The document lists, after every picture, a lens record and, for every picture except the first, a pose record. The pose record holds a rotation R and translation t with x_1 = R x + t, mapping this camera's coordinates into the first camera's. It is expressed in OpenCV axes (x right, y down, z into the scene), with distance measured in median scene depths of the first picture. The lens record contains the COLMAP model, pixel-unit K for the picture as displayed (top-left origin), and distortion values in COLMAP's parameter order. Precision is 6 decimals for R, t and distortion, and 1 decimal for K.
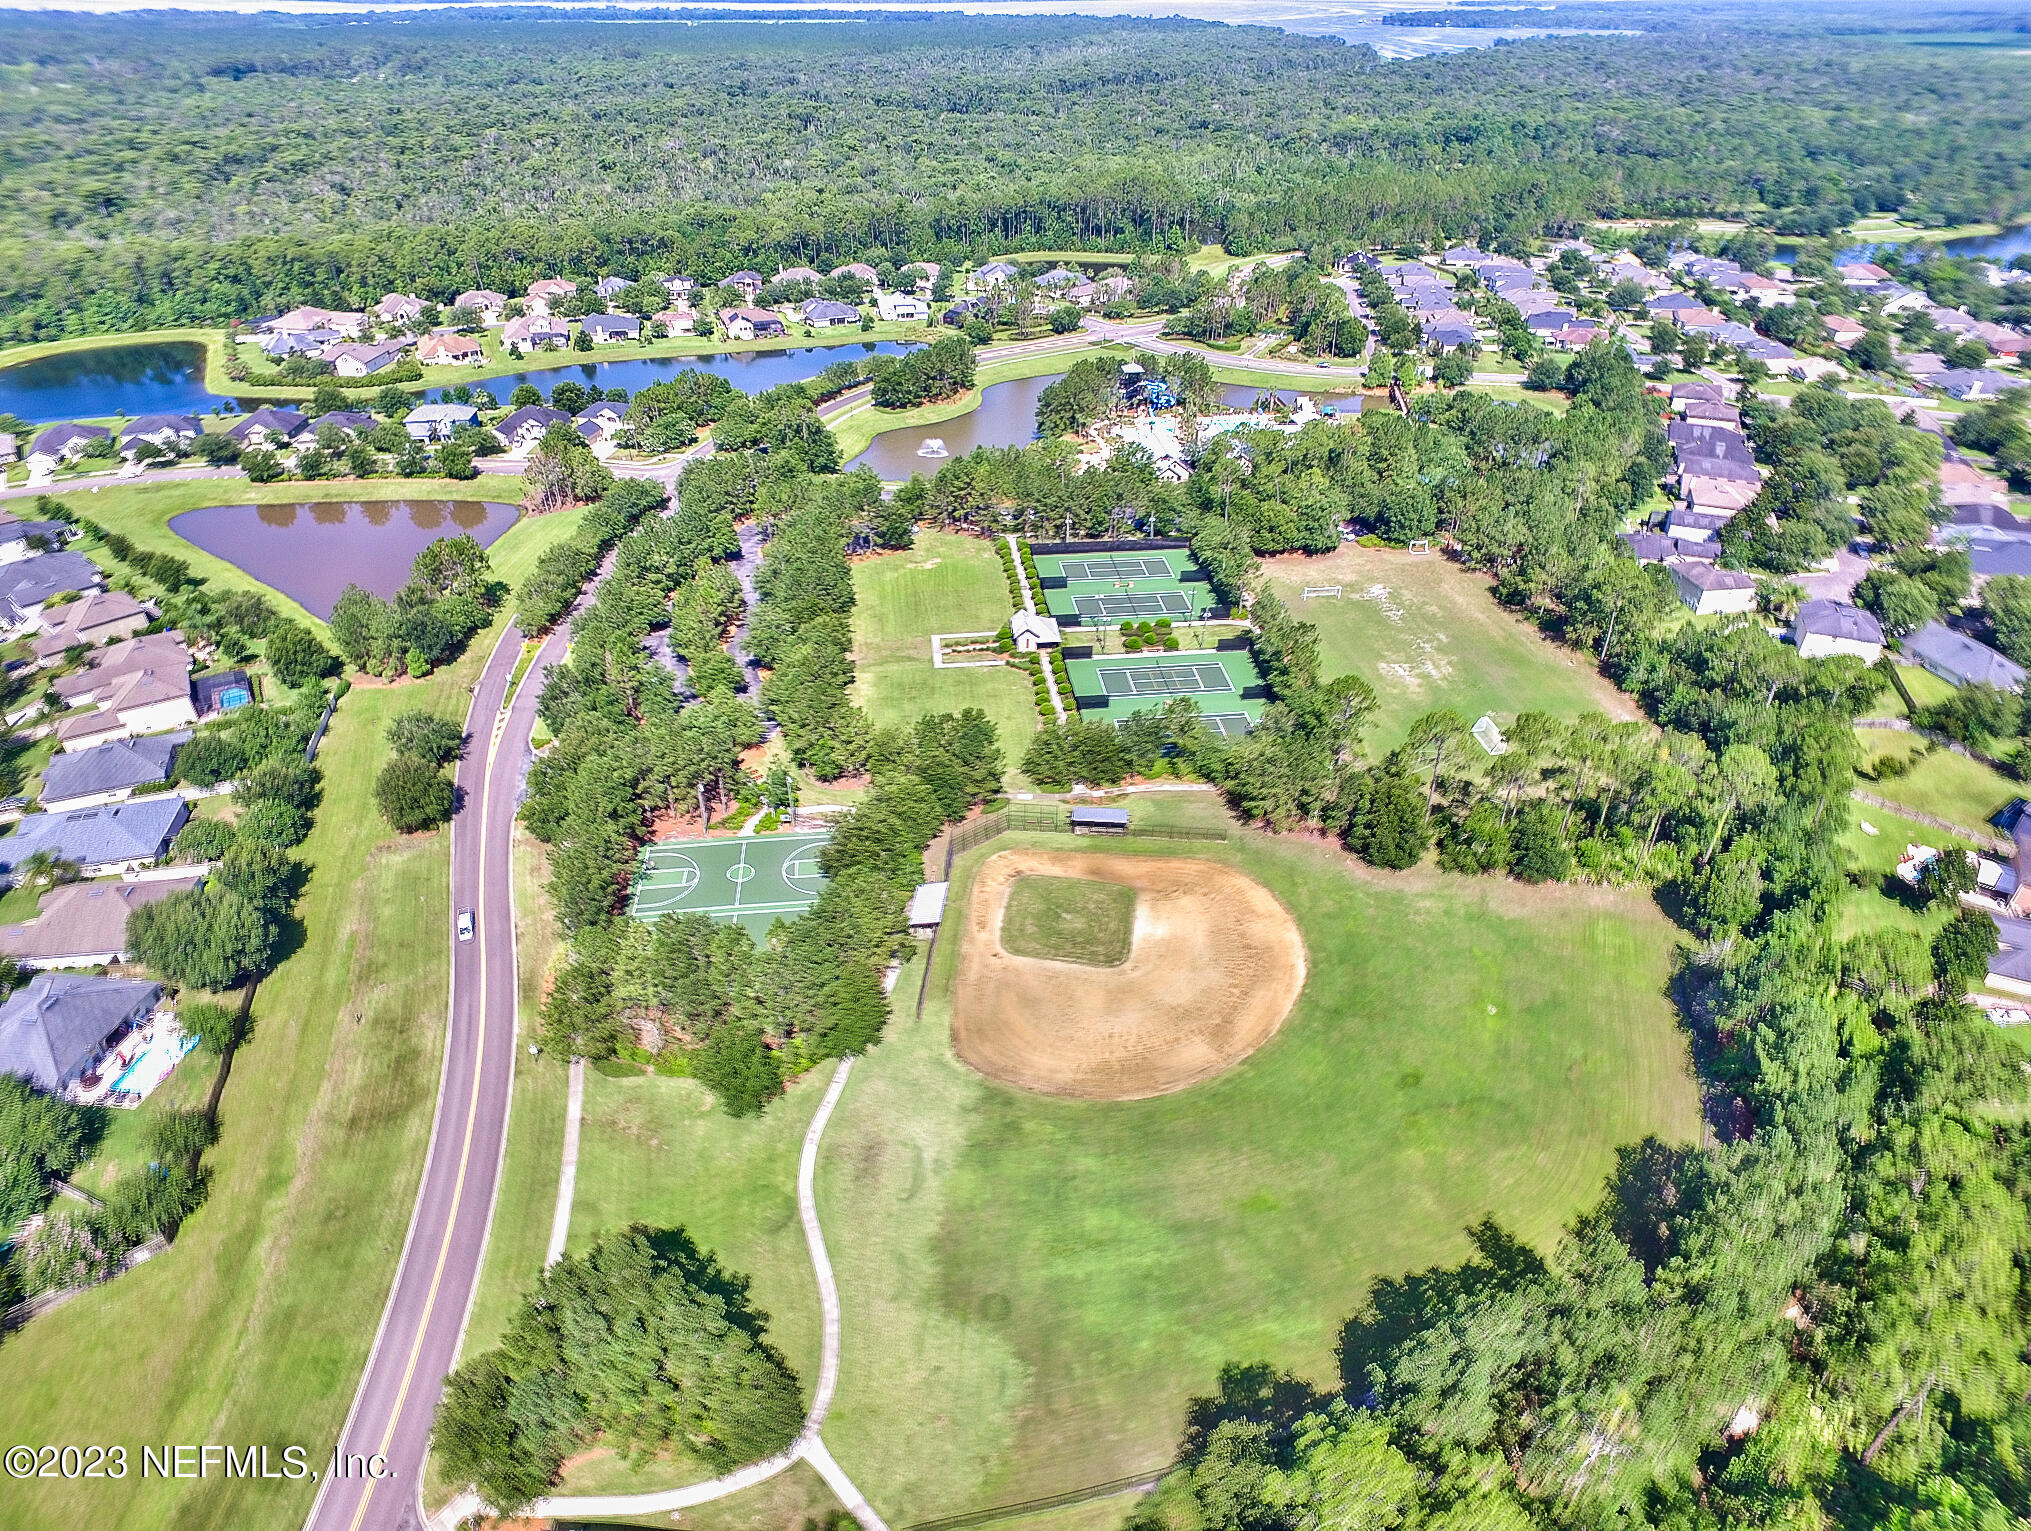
lens RADIAL K [[1188.8, 0, 1016.8], [0, 1188.8, 762.8], [0, 0, 1]] dist [0.014140, -0.000325]
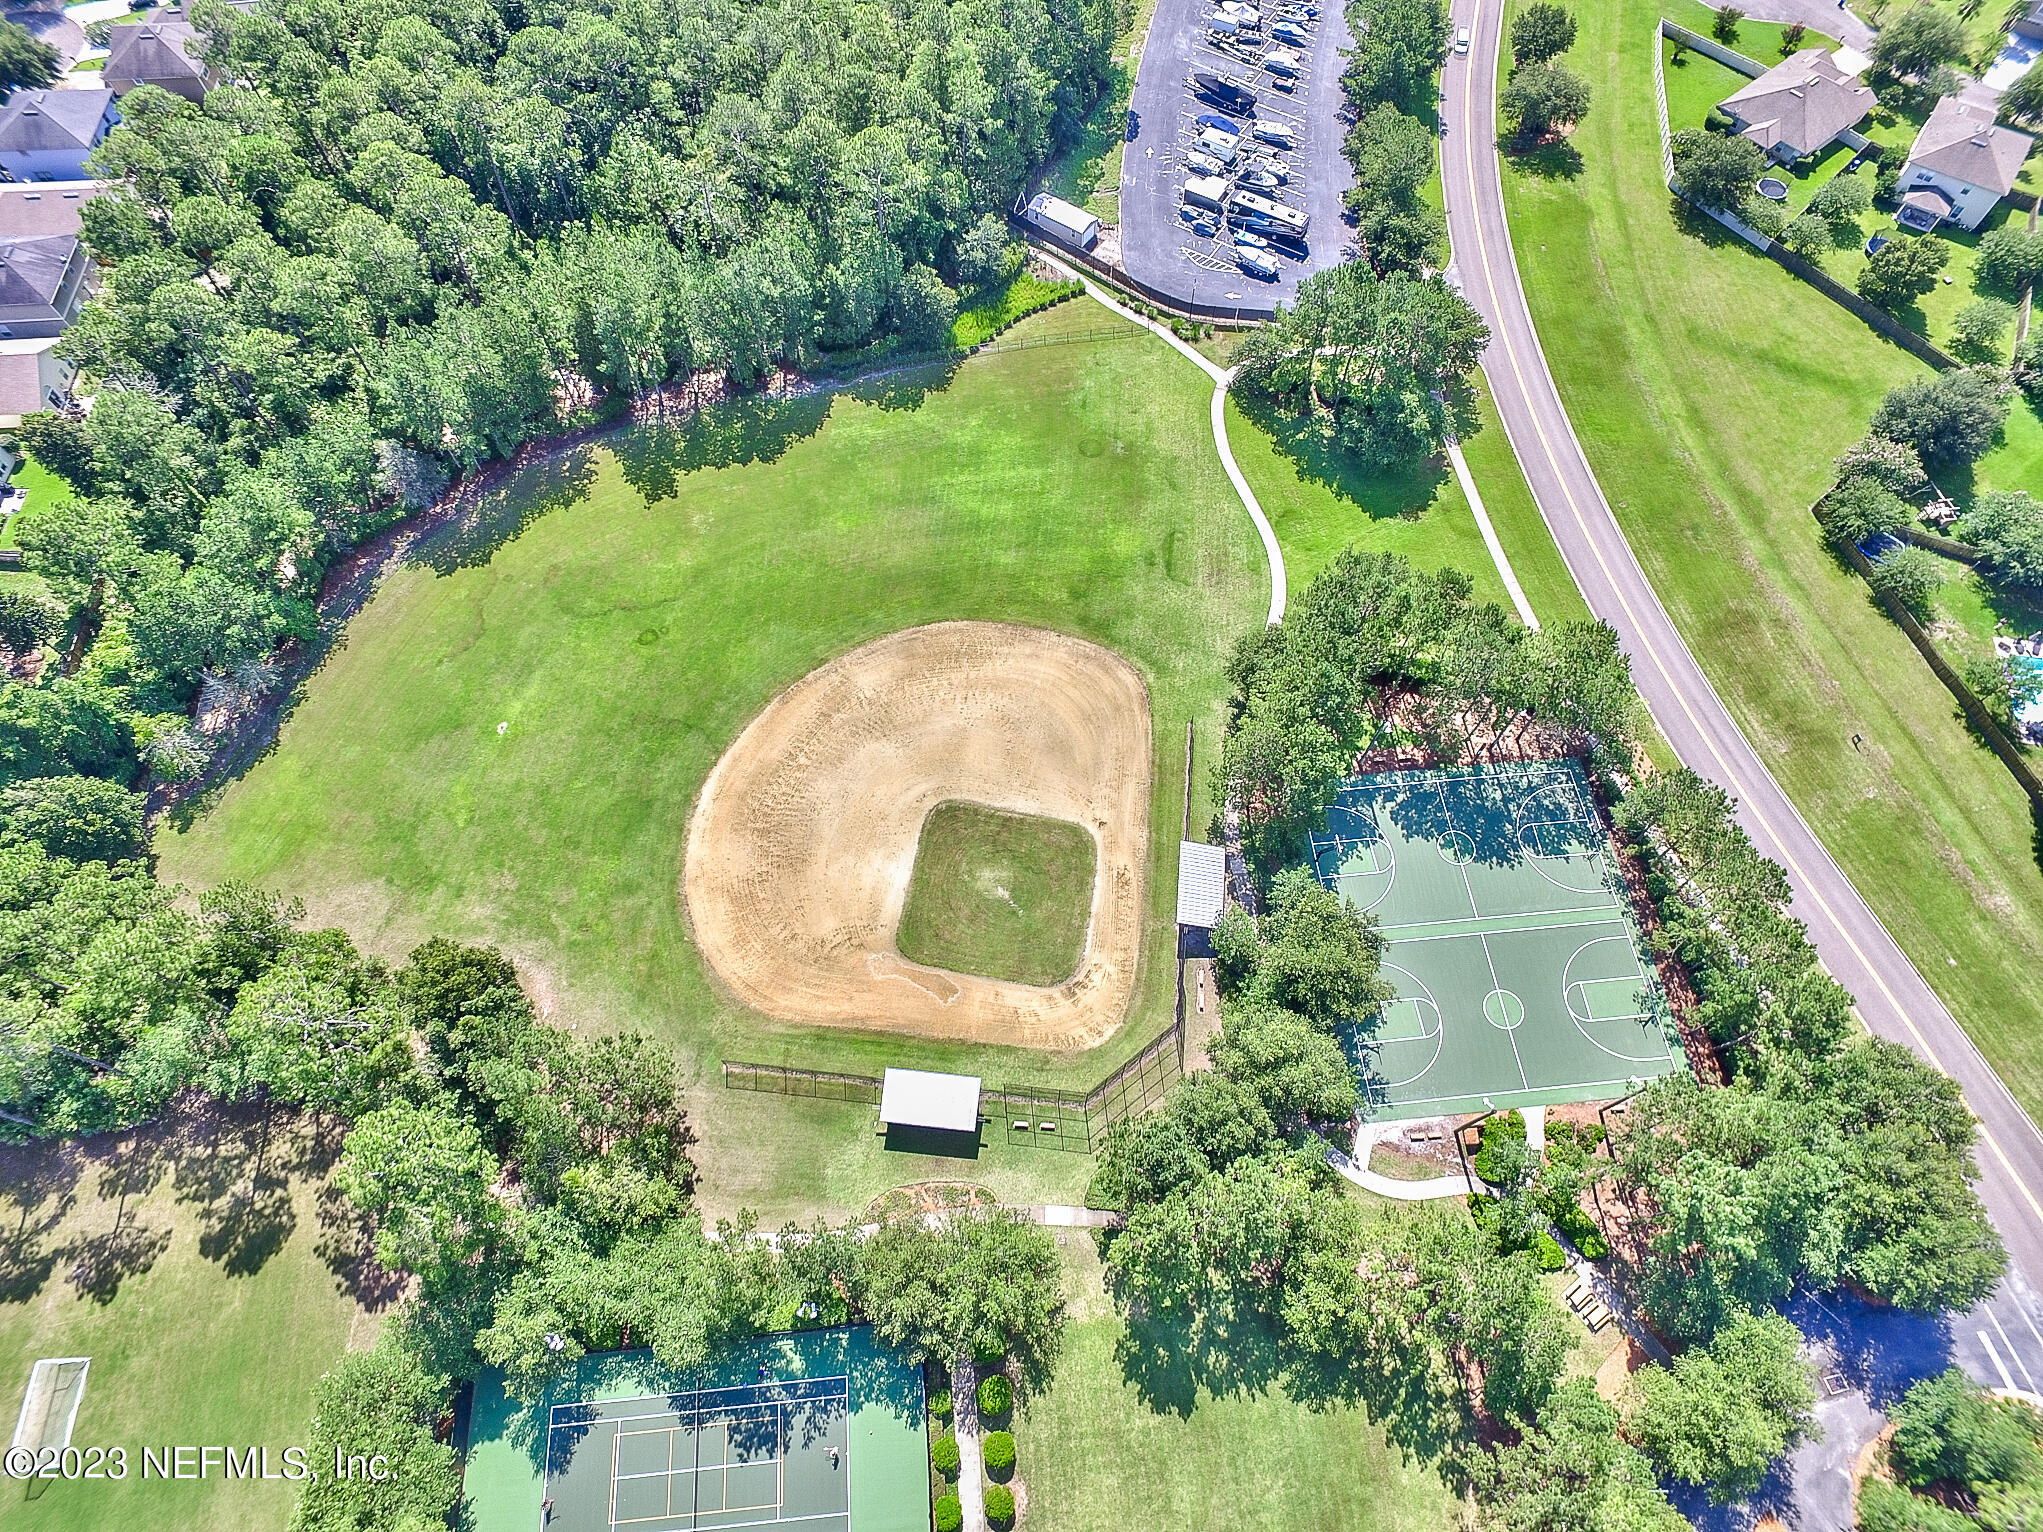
lens RADIAL K [[1195.8, 0, 1022.8], [0, 1195.8, 765.9], [0, 0, 1]] dist [0.014140, -0.000325]
pose [[-0.999701, -0.024155, 0.003676, 0.037737], [0.005893, -0.092399, 0.995705, -0.743739], [-0.023712, 0.995429, 0.092514, 1.117280]]
